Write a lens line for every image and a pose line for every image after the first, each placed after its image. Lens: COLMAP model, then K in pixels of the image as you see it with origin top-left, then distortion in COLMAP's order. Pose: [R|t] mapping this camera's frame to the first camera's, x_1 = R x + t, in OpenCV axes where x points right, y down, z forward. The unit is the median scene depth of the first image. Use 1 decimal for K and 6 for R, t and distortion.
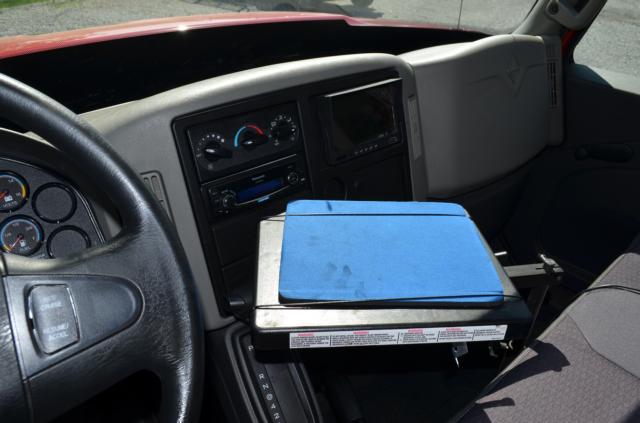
lens RADIAL K [[499.4, 0, 320.0], [0, 499.4, 211.5], [0, 0, 1]] dist [-0.083814, 0.002064]
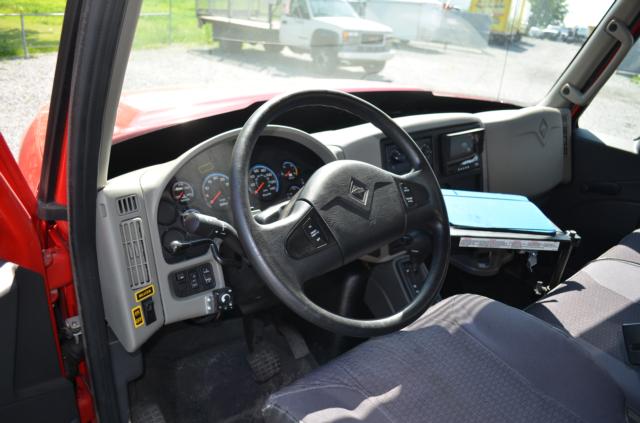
lens RADIAL K [[499.4, 0, 320.0], [0, 499.4, 211.5], [0, 0, 1]] dist [-0.083814, 0.002064]
pose [[0.998471, 0.053810, 0.012670, -0.312250], [-0.051974, 0.991828, -0.116518, 0.185688], [-0.018837, 0.115681, 0.993108, -0.494593]]
